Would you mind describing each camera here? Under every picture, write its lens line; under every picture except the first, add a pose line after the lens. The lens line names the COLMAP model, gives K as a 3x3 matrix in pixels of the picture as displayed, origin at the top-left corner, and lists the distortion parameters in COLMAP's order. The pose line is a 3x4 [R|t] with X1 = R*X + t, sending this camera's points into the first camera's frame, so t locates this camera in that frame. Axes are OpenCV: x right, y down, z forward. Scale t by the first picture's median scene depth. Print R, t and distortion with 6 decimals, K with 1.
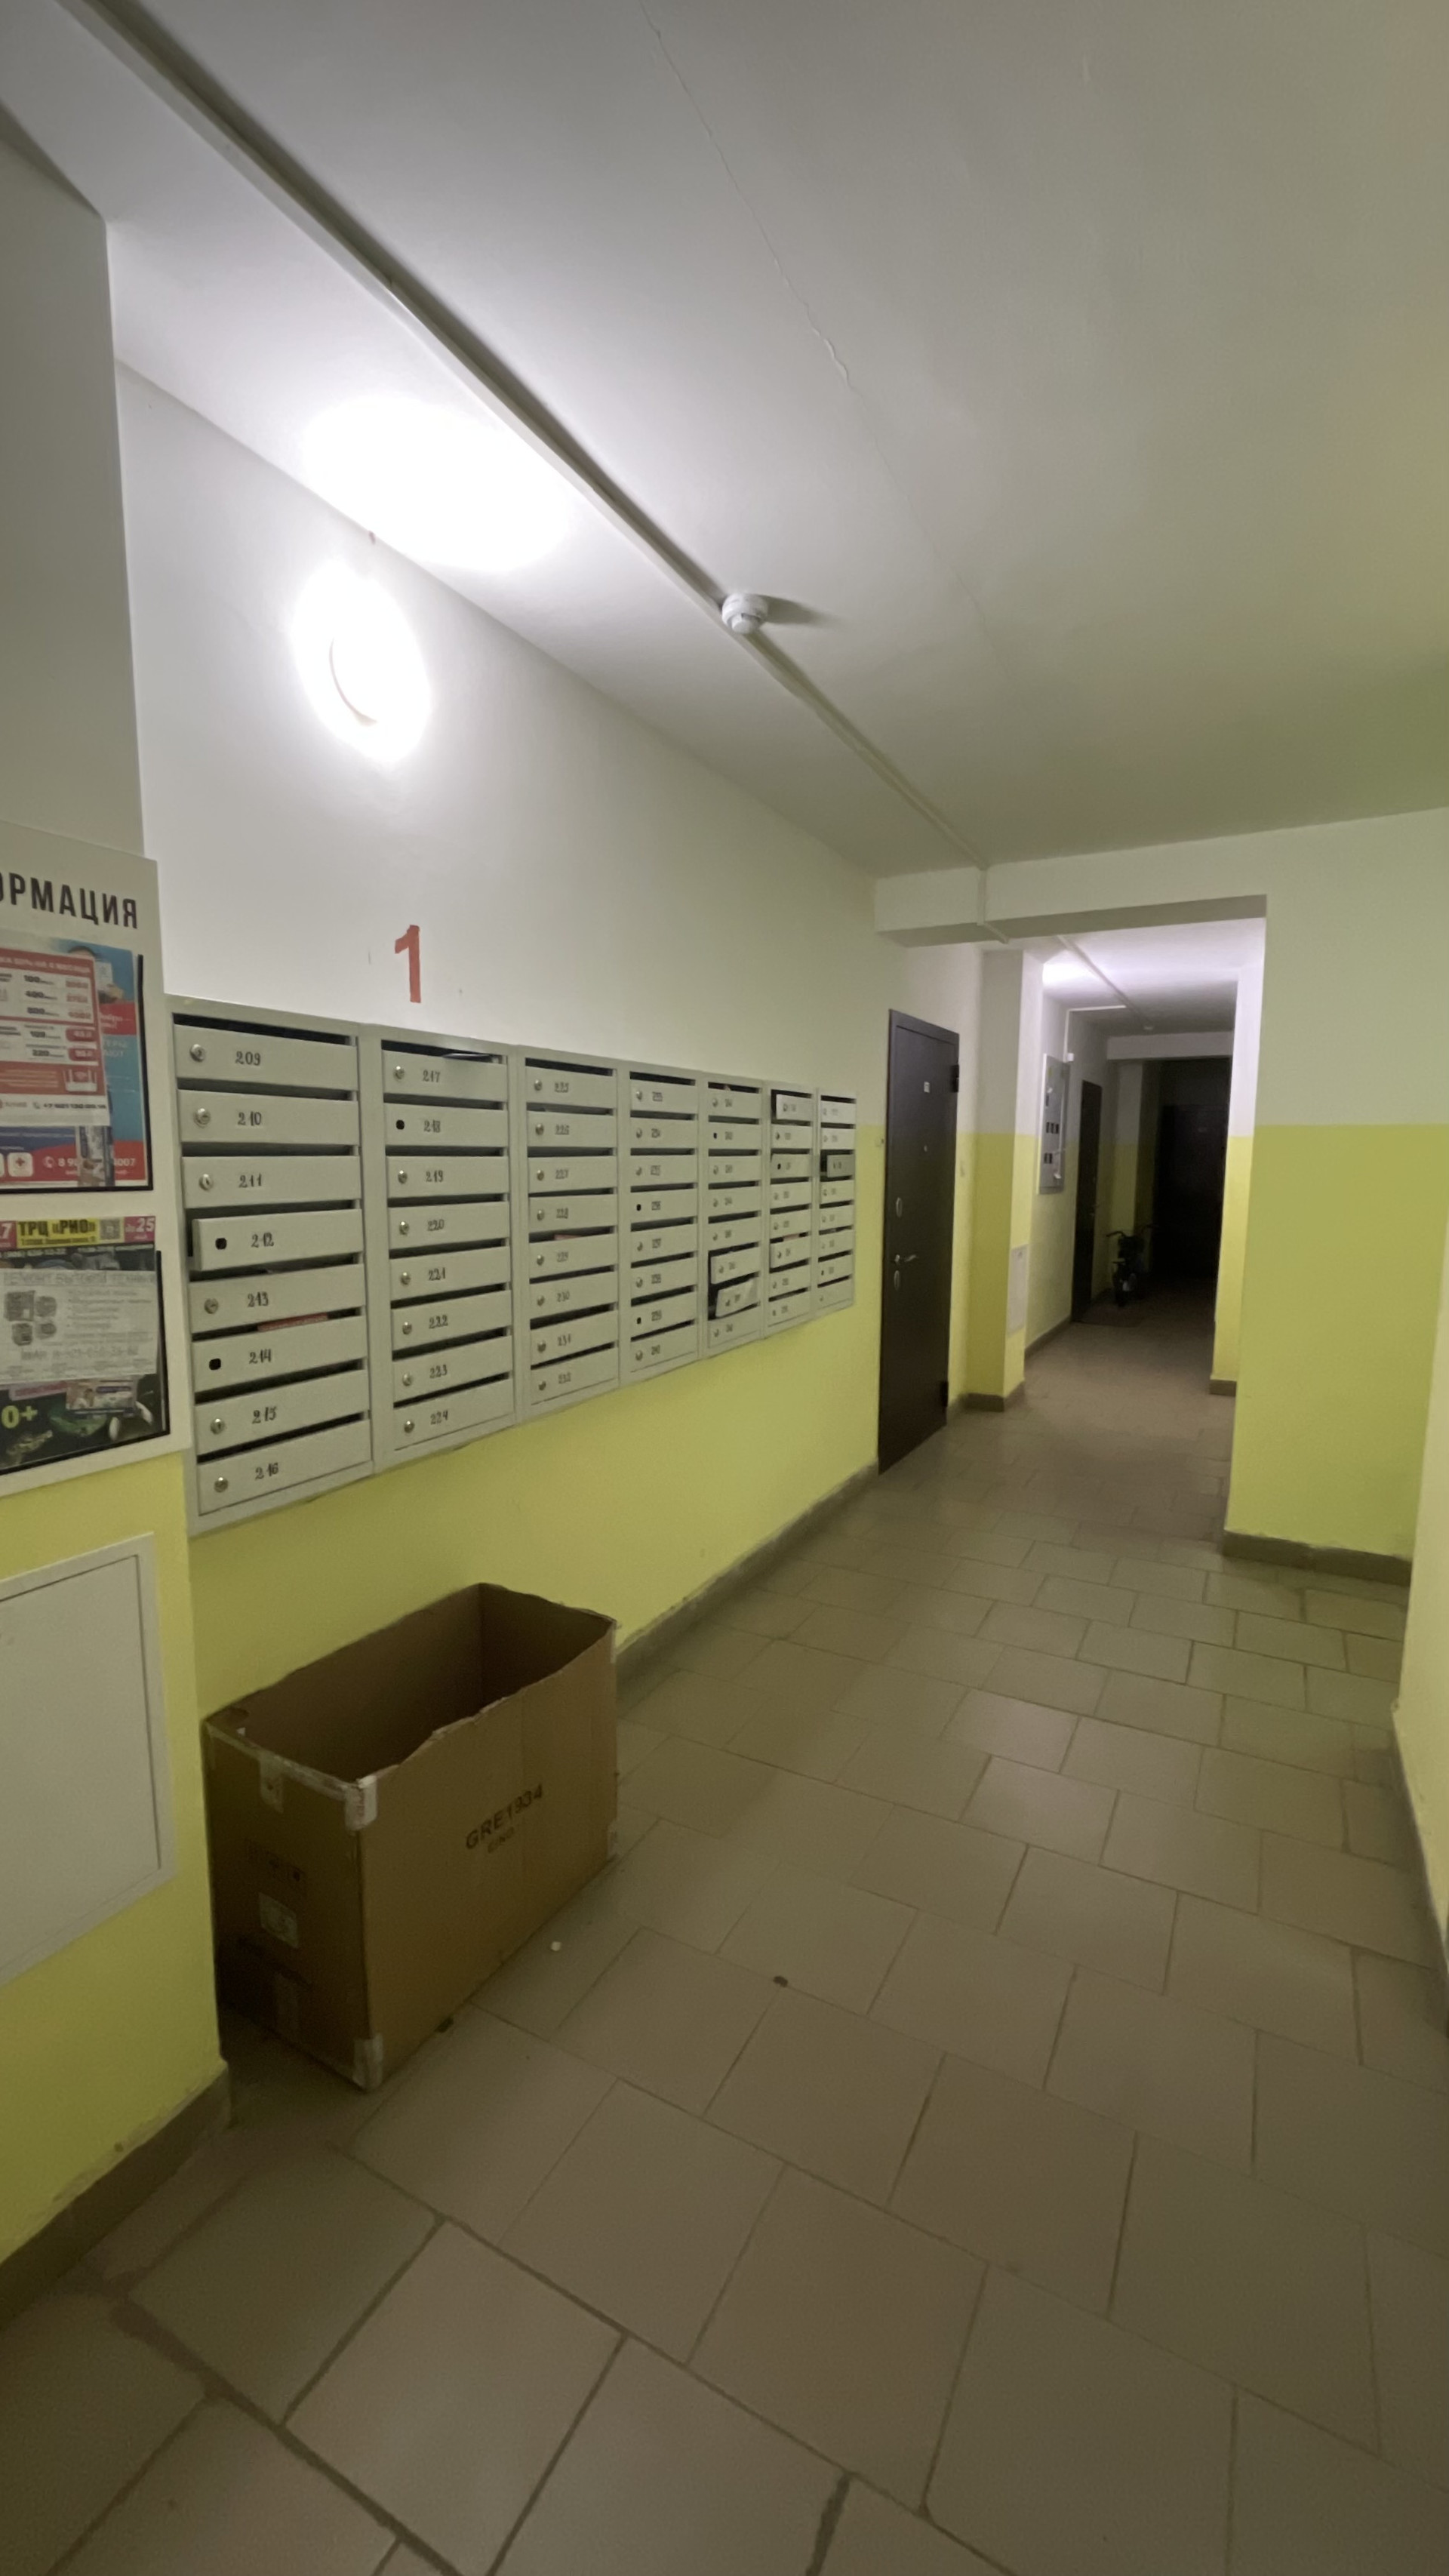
lens RADIAL K [[1044.2, 0, 731.0], [0, 1044.2, 1288.7], [0, 0, 1]] dist [-0.000442, -0.000685]
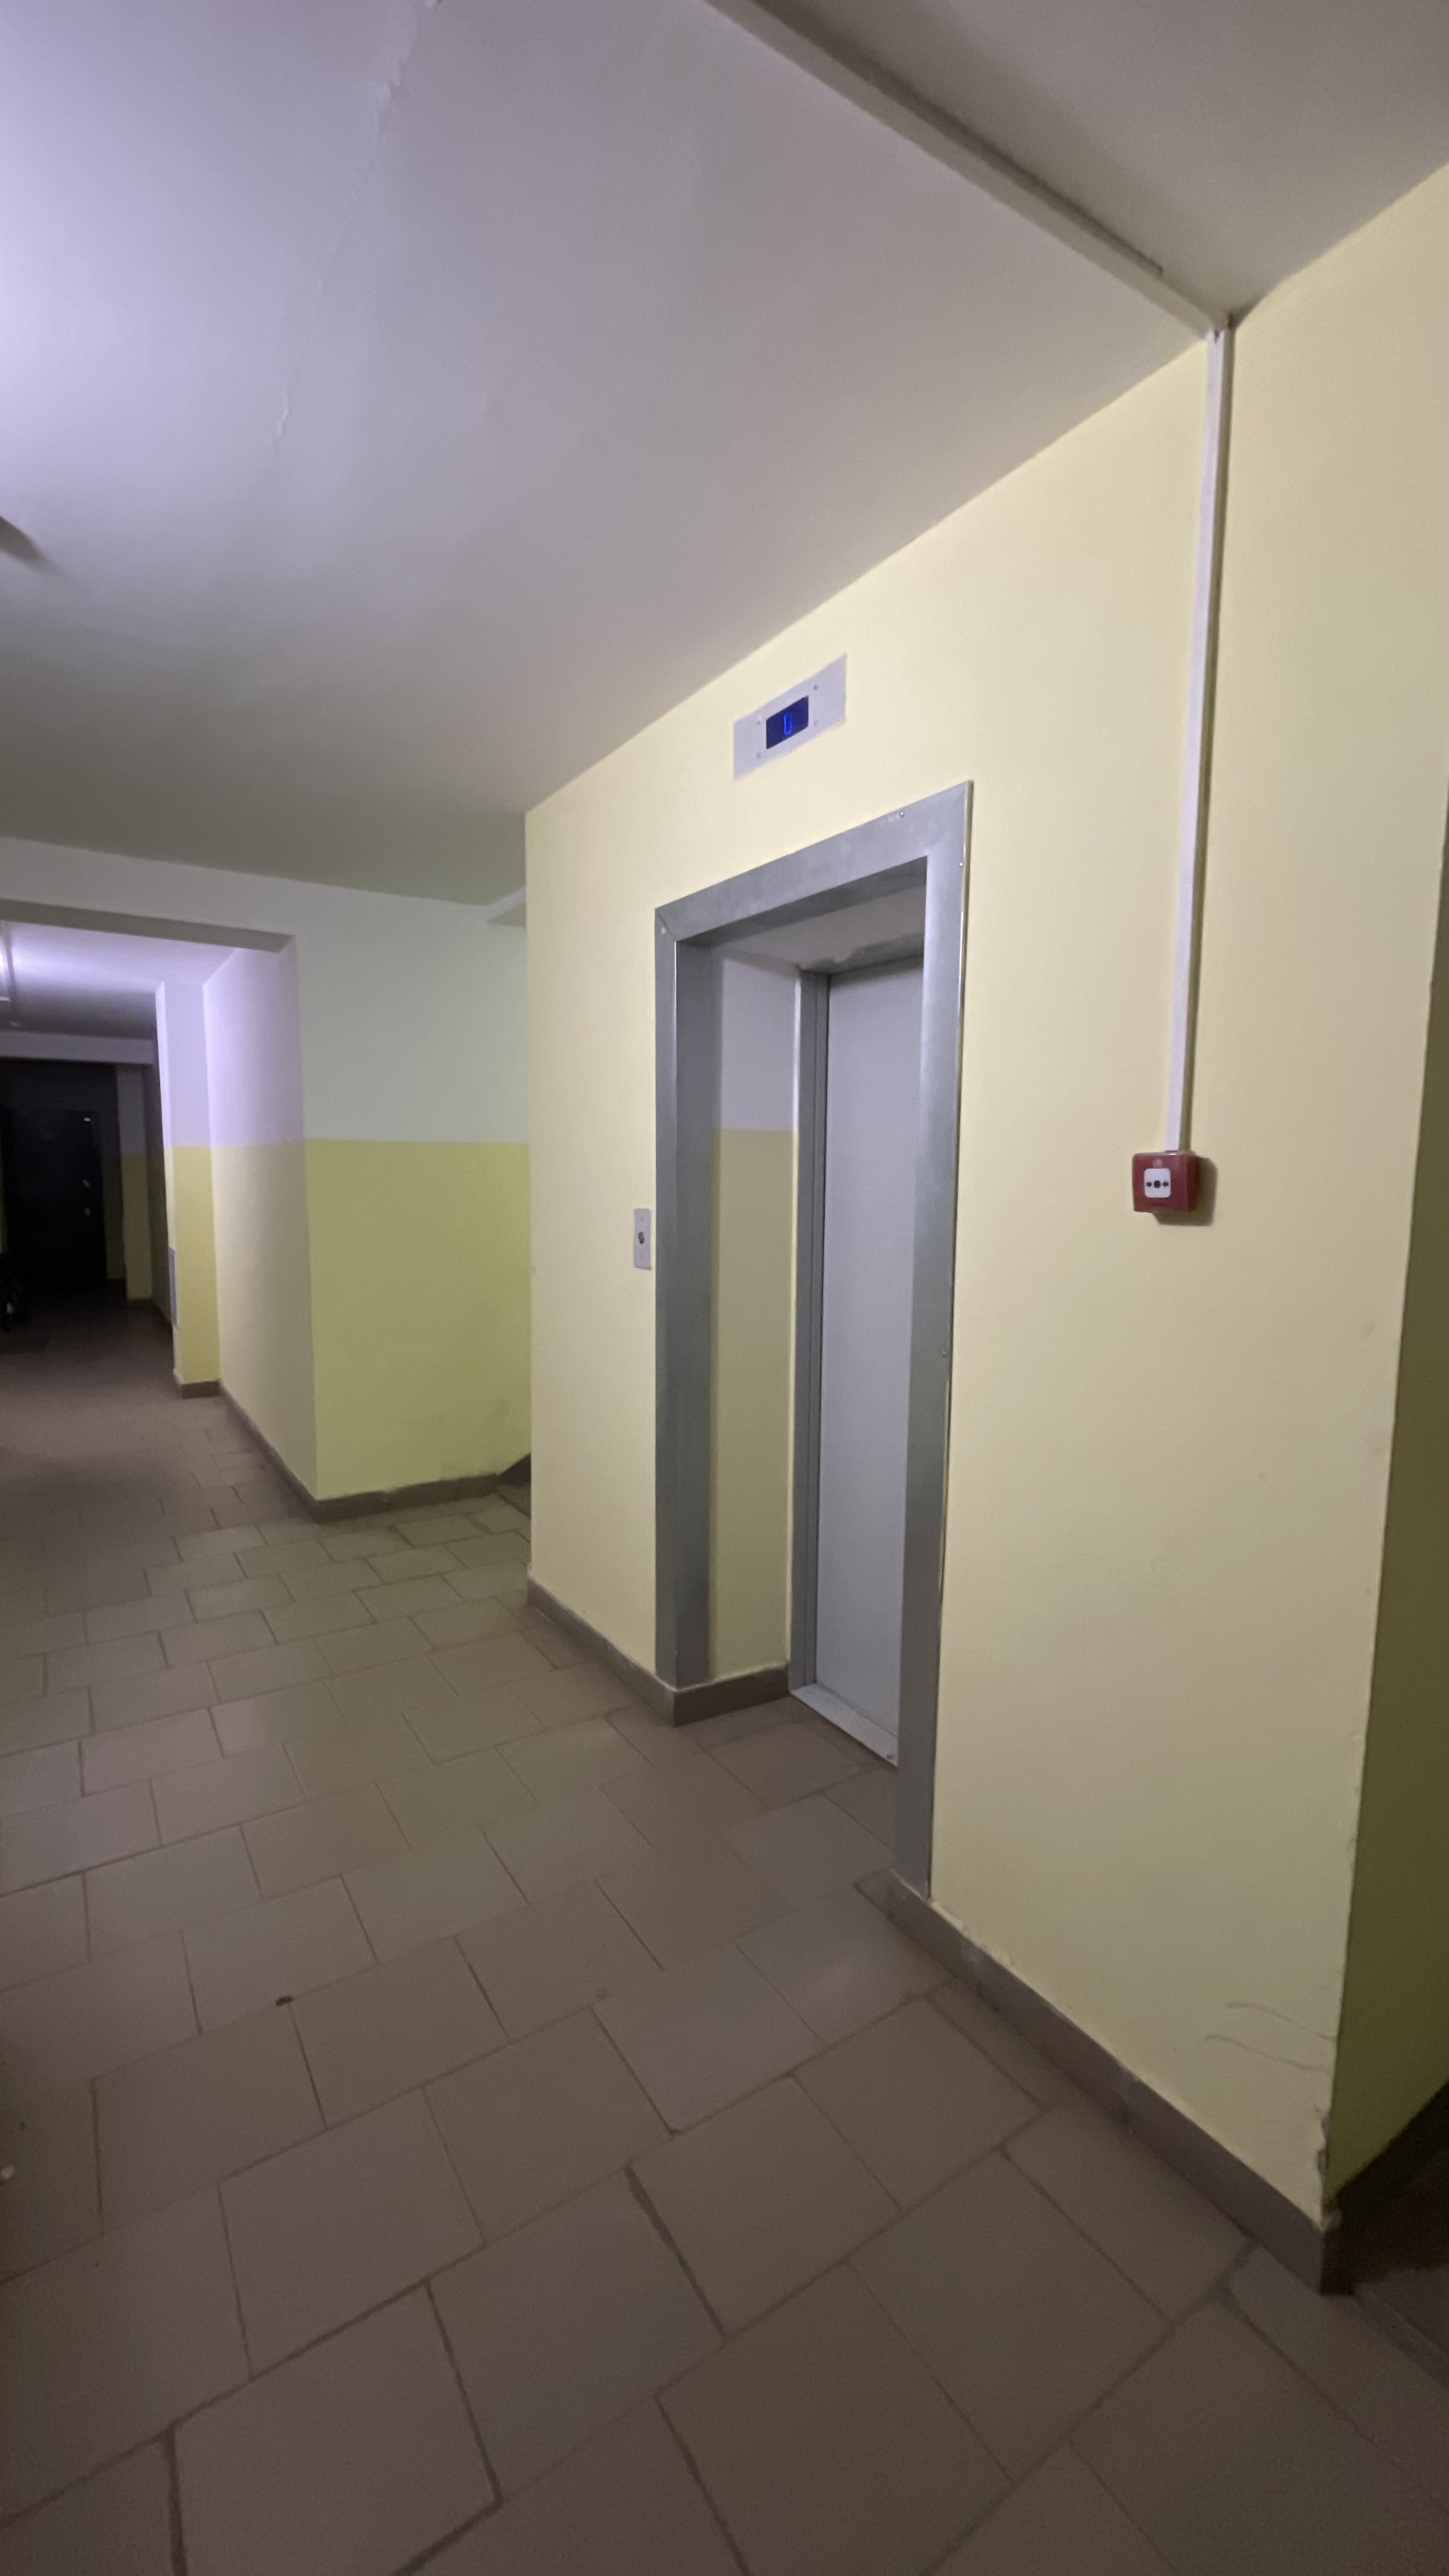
lens RADIAL K [[1044.2, 0, 731.0], [0, 1044.2, 1288.7], [0, 0, 1]] dist [-0.000442, -0.000685]
pose [[0.474081, -0.094864, 0.875356, -0.297704], [0.101572, 0.993434, 0.052651, -0.008731], [-0.874603, 0.063951, 0.480604, 0.059617]]
